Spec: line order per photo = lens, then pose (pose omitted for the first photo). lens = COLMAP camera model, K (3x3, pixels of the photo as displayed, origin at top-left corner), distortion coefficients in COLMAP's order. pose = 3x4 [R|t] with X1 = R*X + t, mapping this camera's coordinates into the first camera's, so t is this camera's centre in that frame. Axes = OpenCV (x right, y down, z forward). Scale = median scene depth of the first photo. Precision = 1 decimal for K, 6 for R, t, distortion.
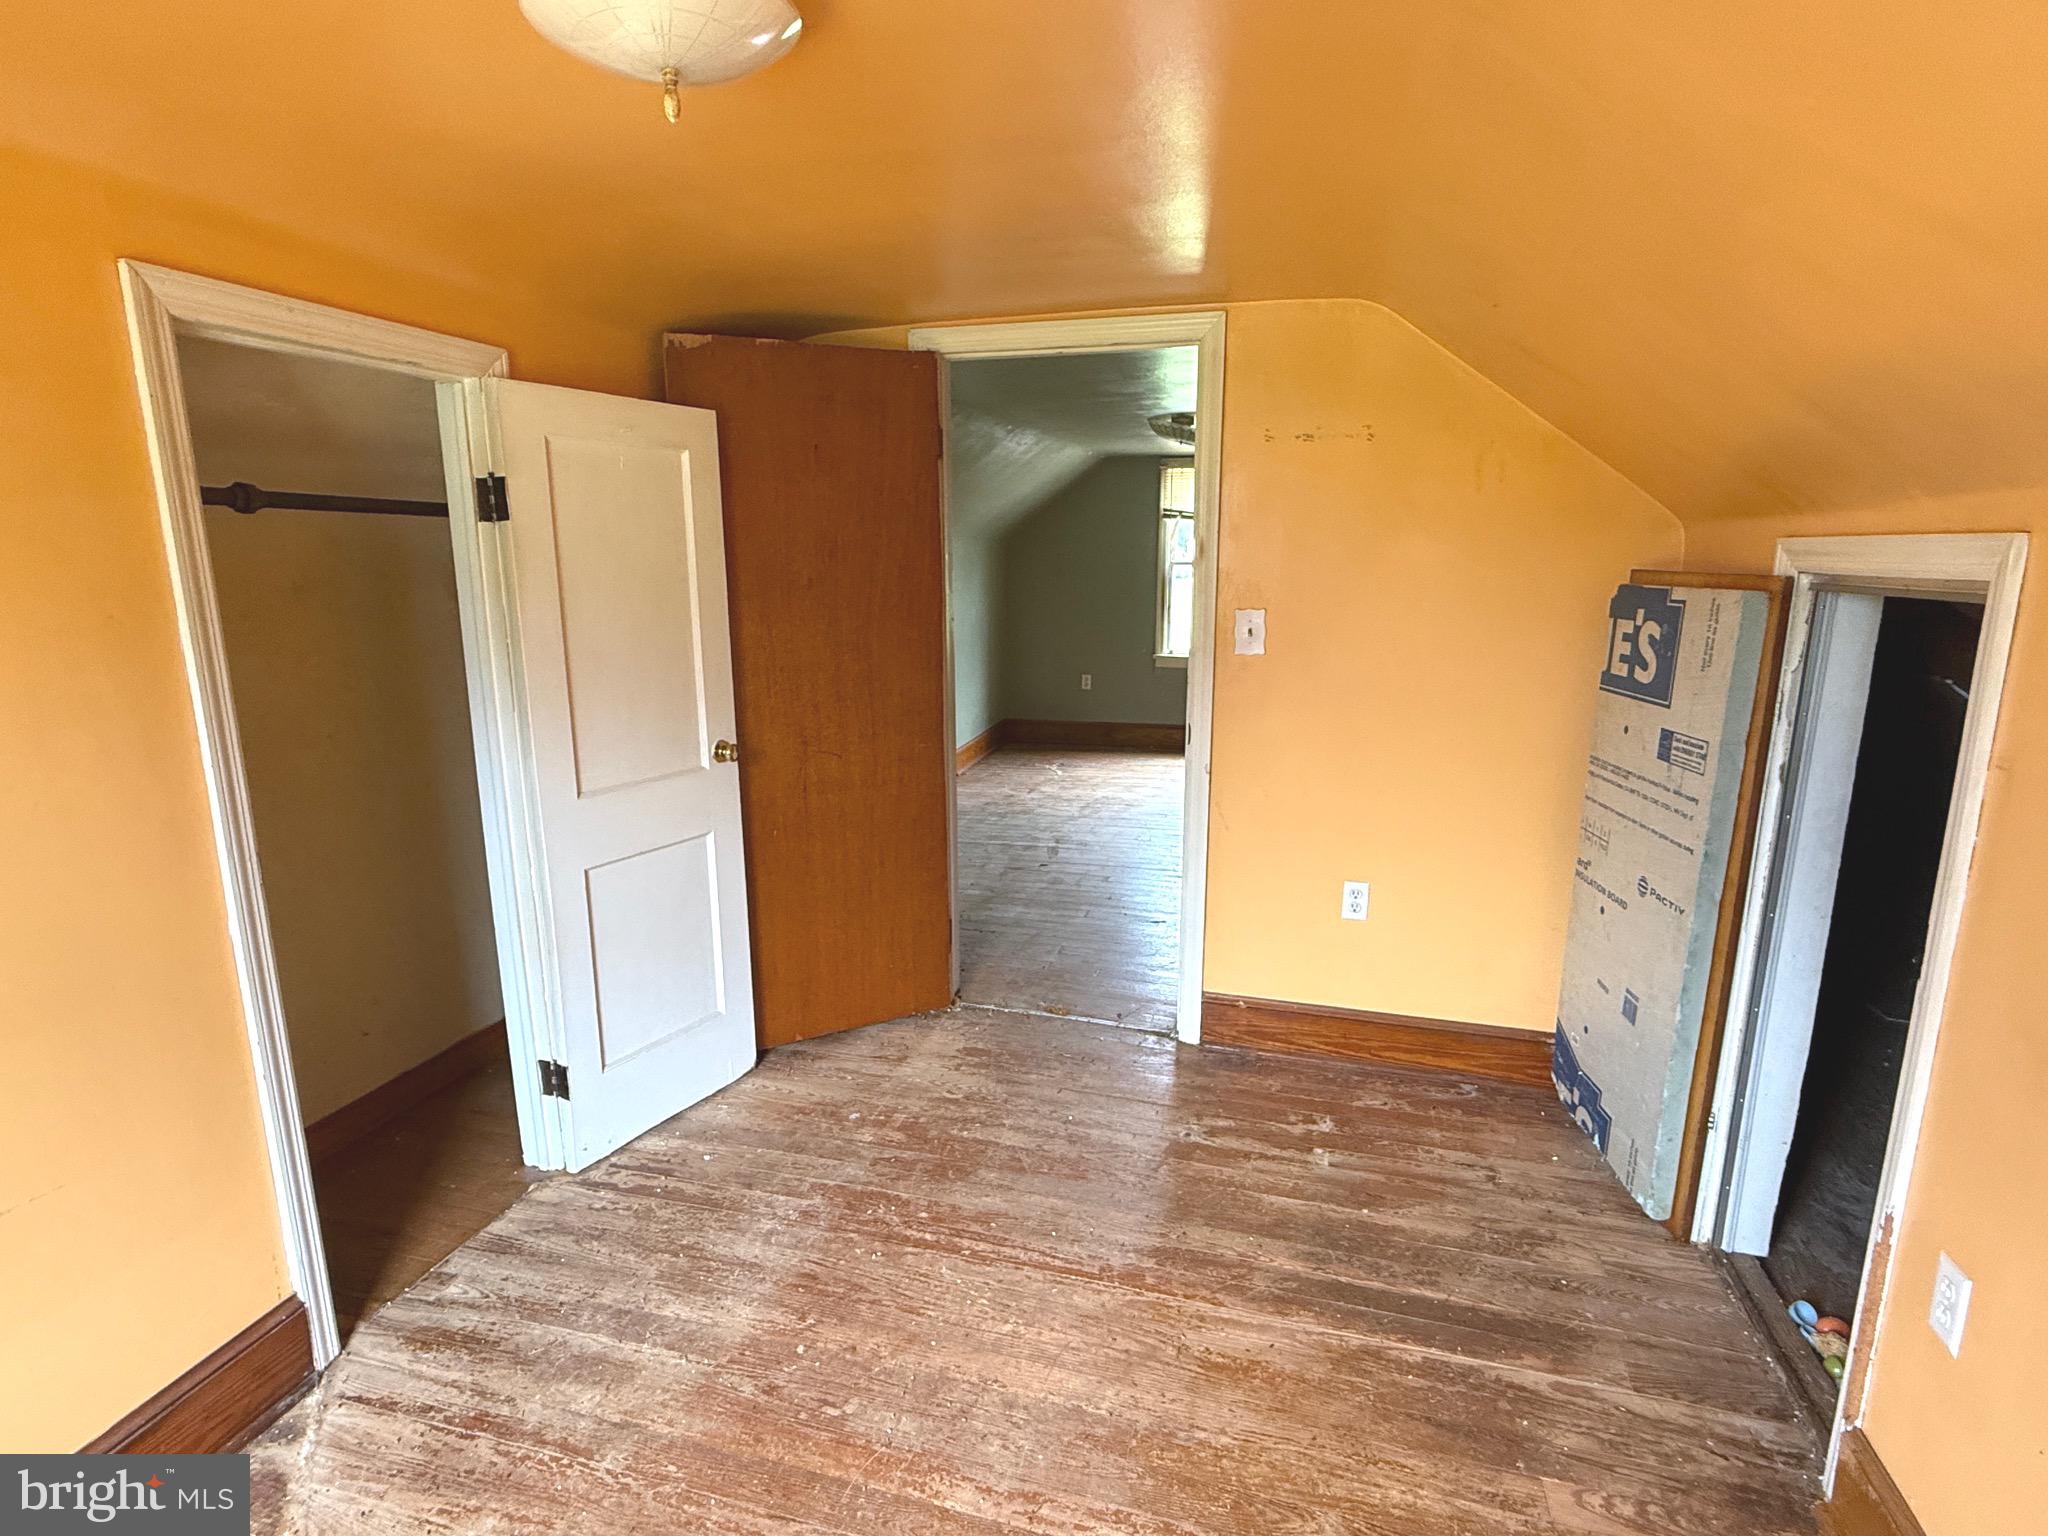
lens RADIAL K [[1022.8, 0, 1022.5], [0, 1022.8, 763.4], [0, 0, 1]] dist [0.000879, 0.000018]
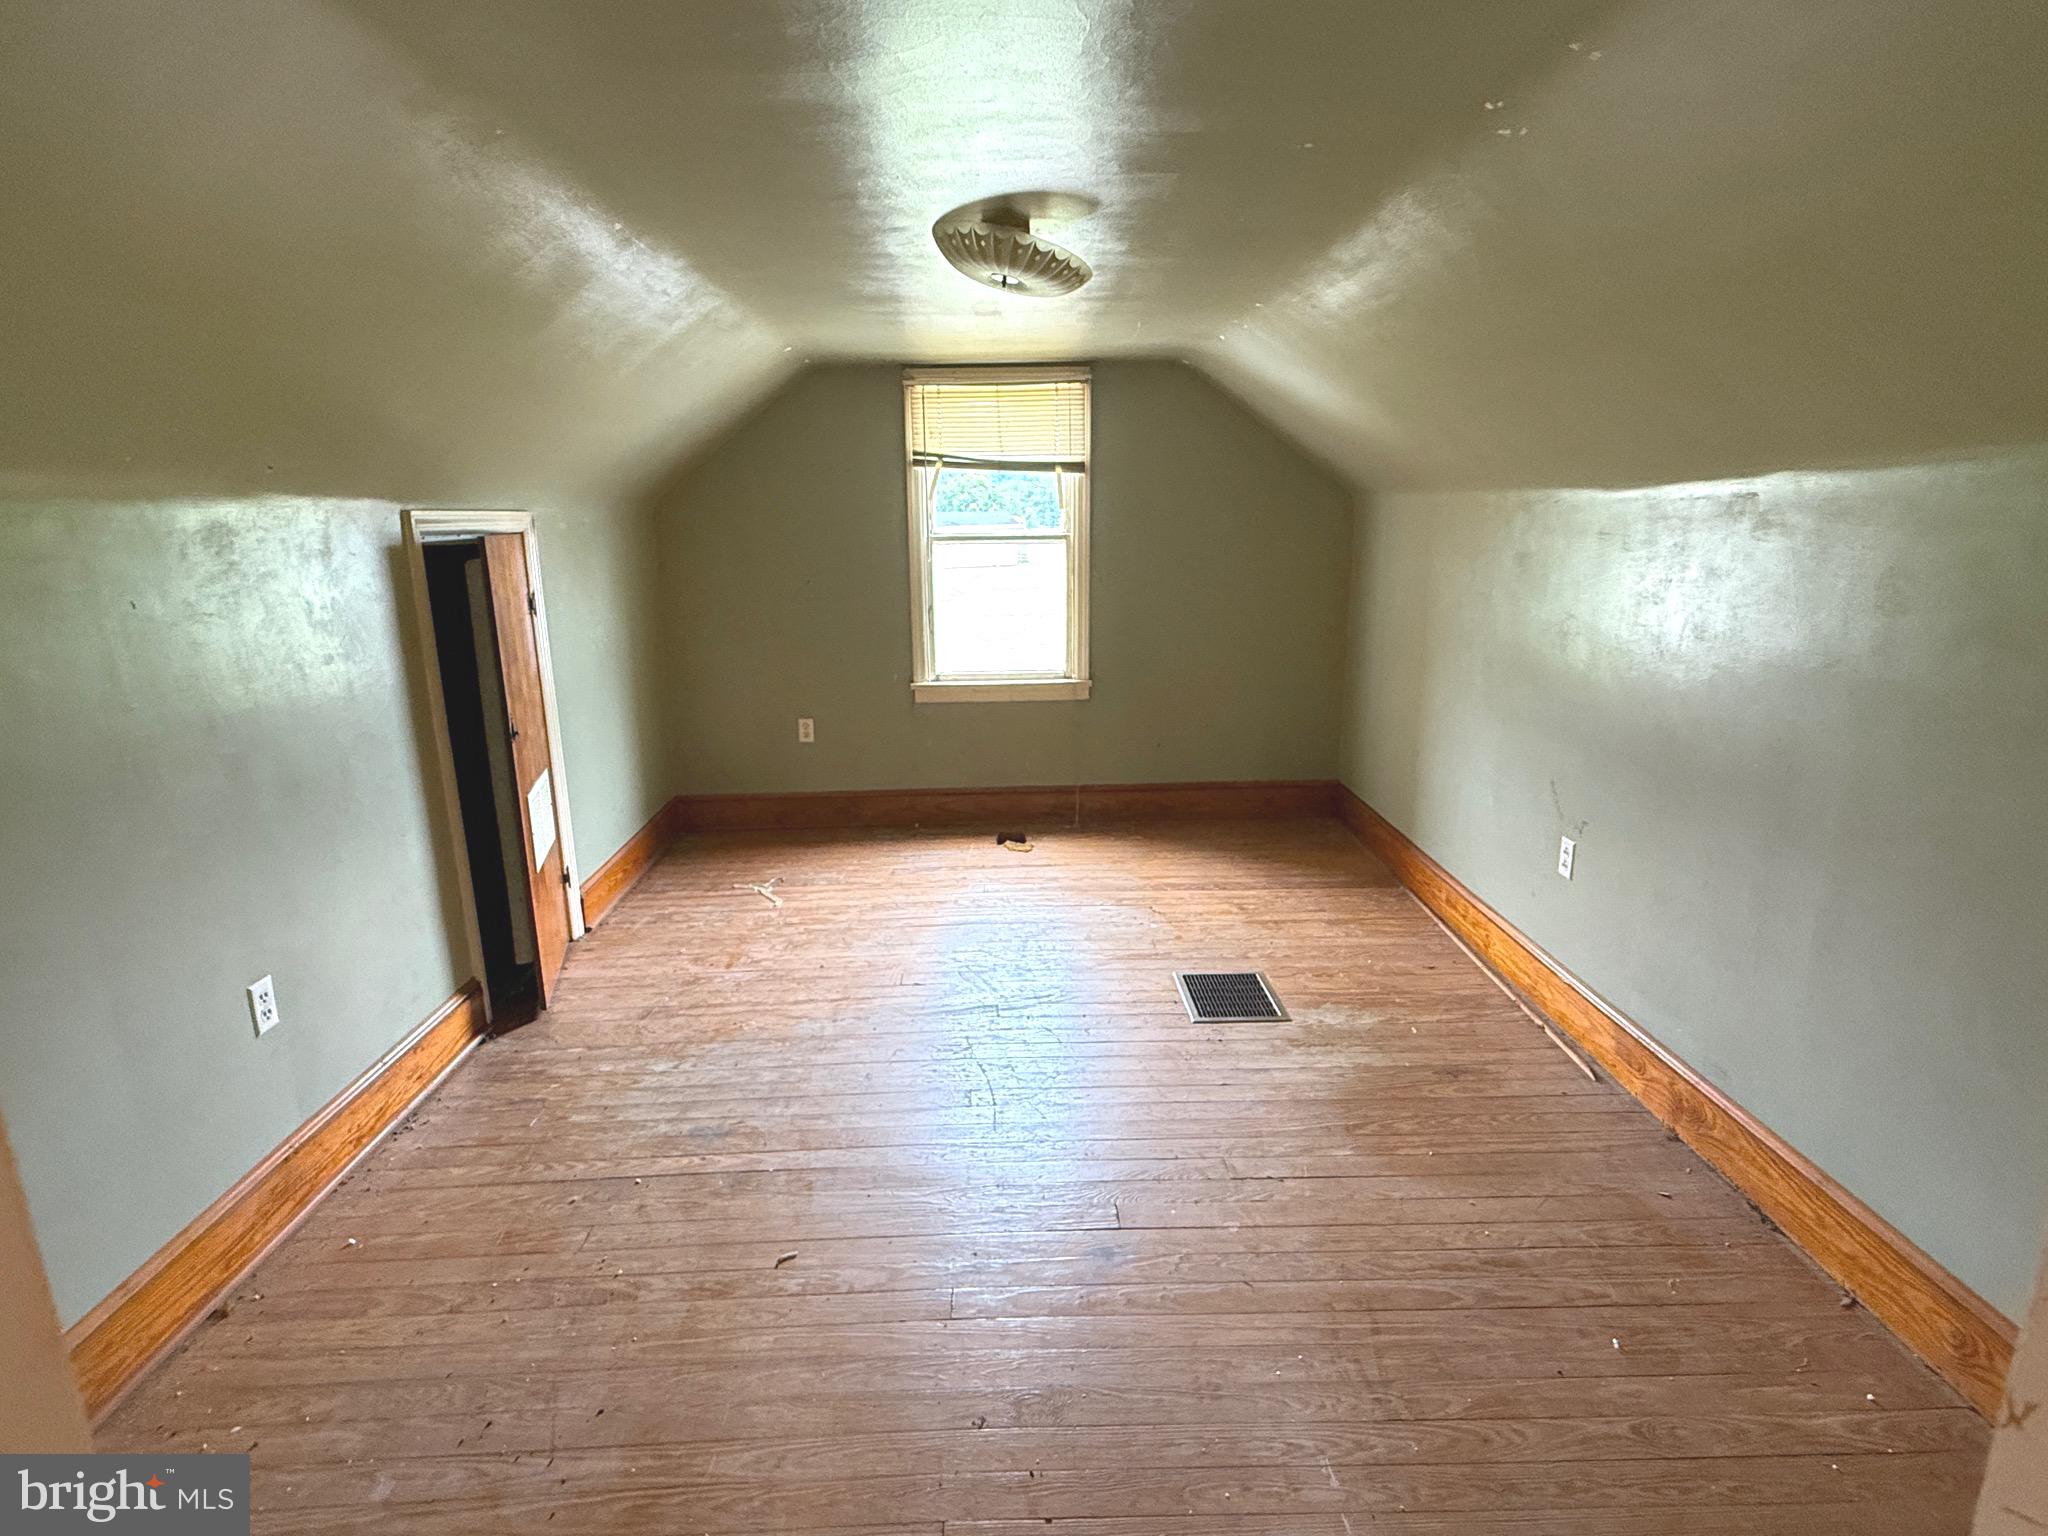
lens RADIAL K [[1022.8, 0, 1022.4], [0, 1022.8, 773.6], [0, 0, 1]] dist [0.000879, 0.000018]
pose [[0.953482, -0.079323, 0.290826, 0.004902], [0.069363, 0.996602, 0.044416, -0.081463], [-0.293361, -0.022177, 0.955745, 0.407285]]
